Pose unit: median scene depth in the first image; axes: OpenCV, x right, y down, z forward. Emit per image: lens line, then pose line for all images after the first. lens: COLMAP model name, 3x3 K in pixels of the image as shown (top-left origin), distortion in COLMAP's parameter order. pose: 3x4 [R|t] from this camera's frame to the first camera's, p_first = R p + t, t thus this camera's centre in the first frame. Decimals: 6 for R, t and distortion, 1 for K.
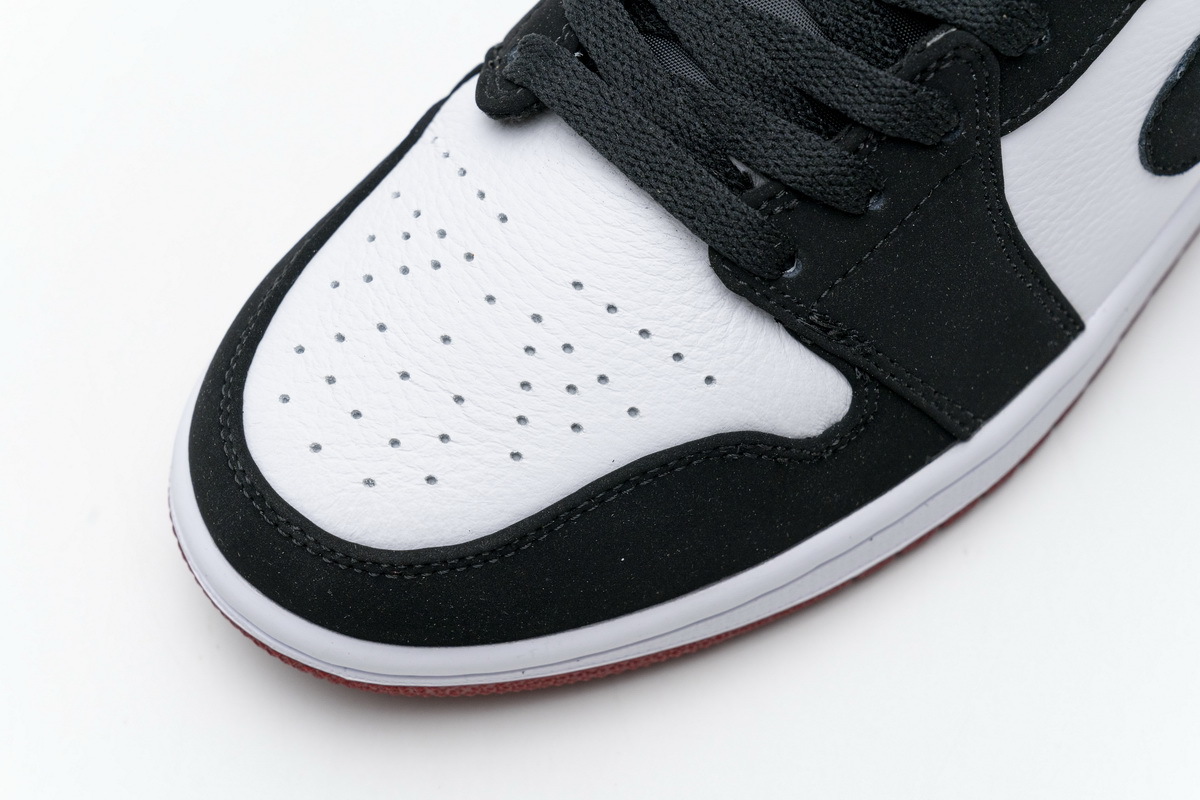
lens RADIAL K [[2348.7, 0, 600.0], [0, 2348.7, 400.0], [0, 0, 1]] dist [0.021577, -0.101814]
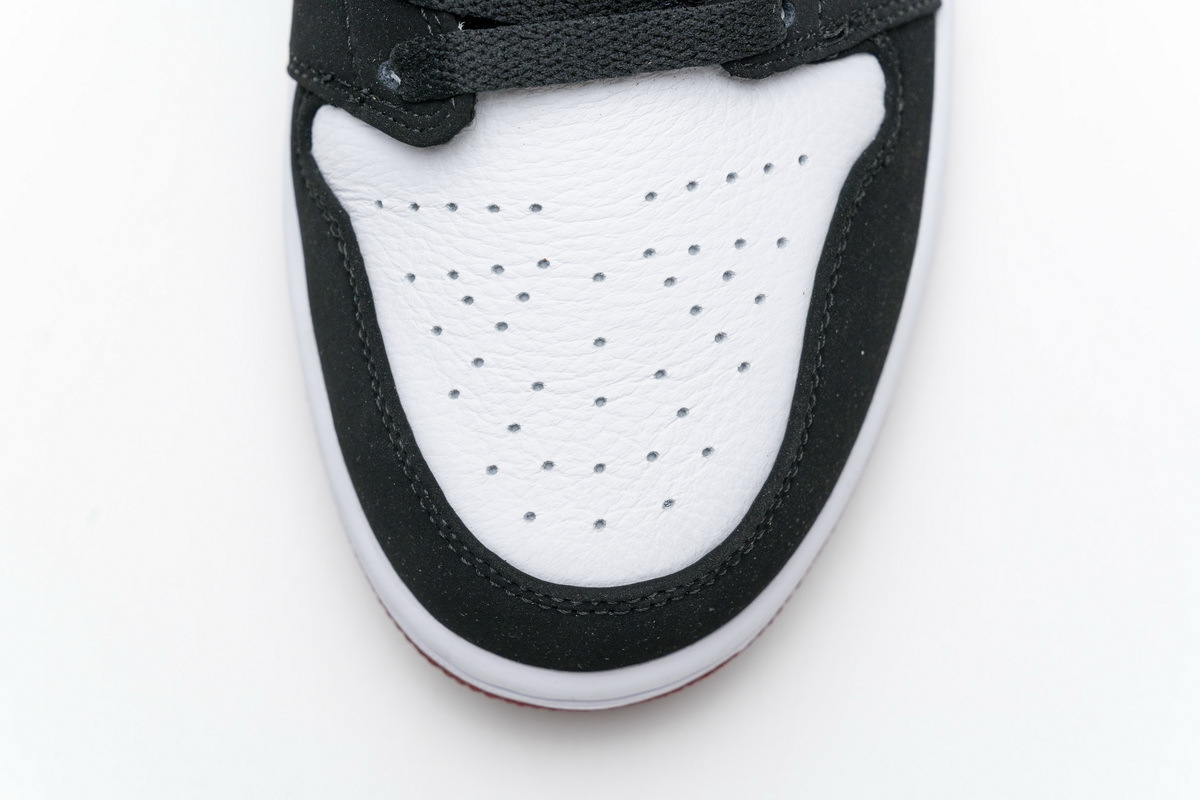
lens RADIAL K [[2348.7, 0, 600.0], [0, 2348.7, 400.0], [0, 0, 1]] dist [0.021577, -0.101814]
pose [[0.637265, -0.758435, 0.136637, -0.211169], [0.714955, 0.648023, 0.262499, -0.256289], [-0.287633, -0.069592, 0.955209, 0.116508]]
